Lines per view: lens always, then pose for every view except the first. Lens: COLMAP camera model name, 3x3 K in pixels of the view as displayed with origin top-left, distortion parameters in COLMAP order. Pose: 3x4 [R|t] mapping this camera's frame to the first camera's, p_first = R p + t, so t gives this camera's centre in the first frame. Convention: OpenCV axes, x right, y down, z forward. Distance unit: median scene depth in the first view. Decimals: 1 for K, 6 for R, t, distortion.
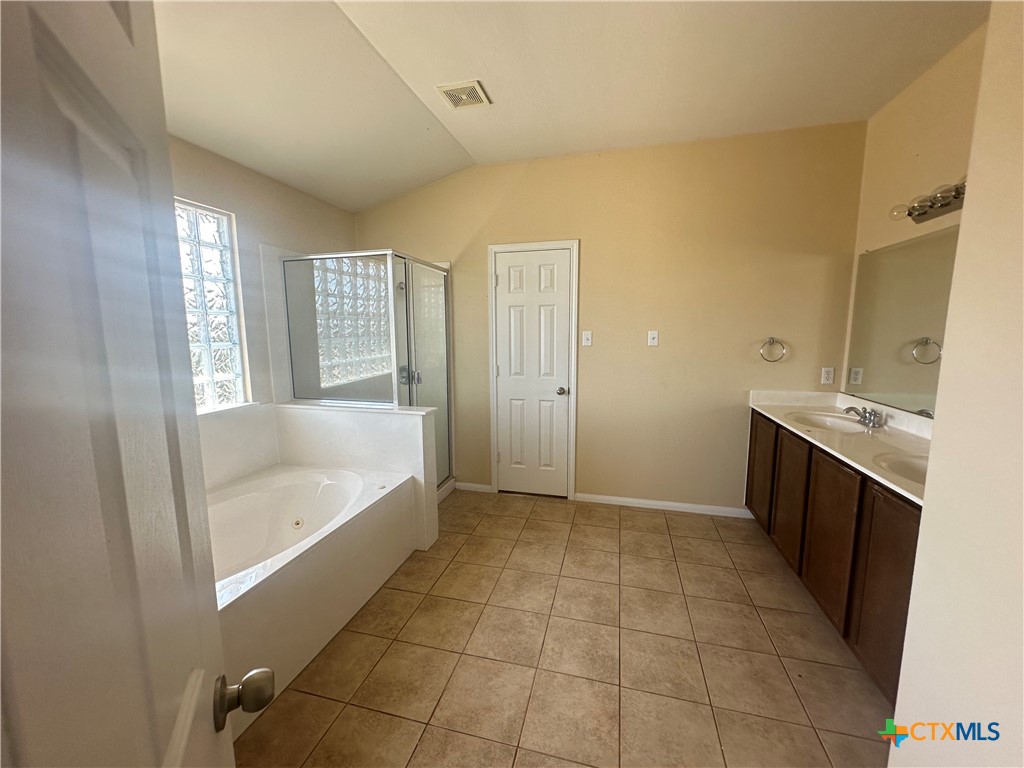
lens RADIAL K [[414.9, 0, 512.0], [0, 414.9, 384.0], [0, 0, 1]] dist [-0.002120, -0.000172]
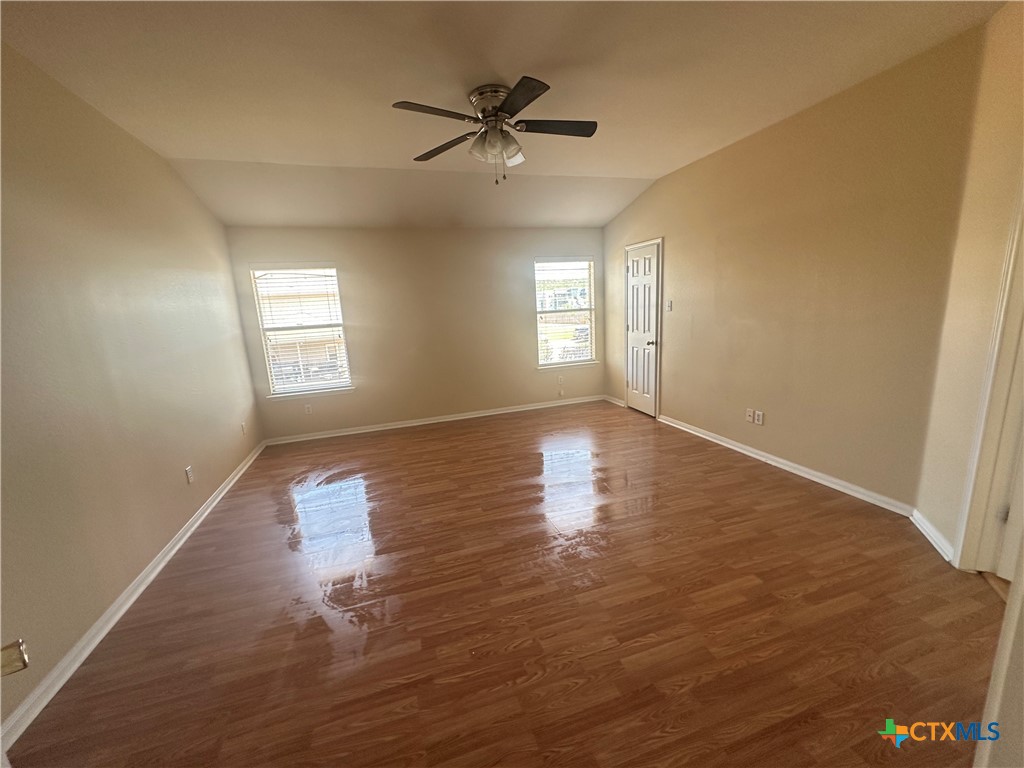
lens RADIAL K [[414.9, 0, 512.0], [0, 414.9, 384.0], [0, 0, 1]] dist [-0.002120, -0.000172]
pose [[0.535884, 0.144228, -0.831881, 1.061732], [-0.061854, 0.989360, 0.131685, -0.000383], [0.842023, -0.019113, 0.539103, -0.192670]]
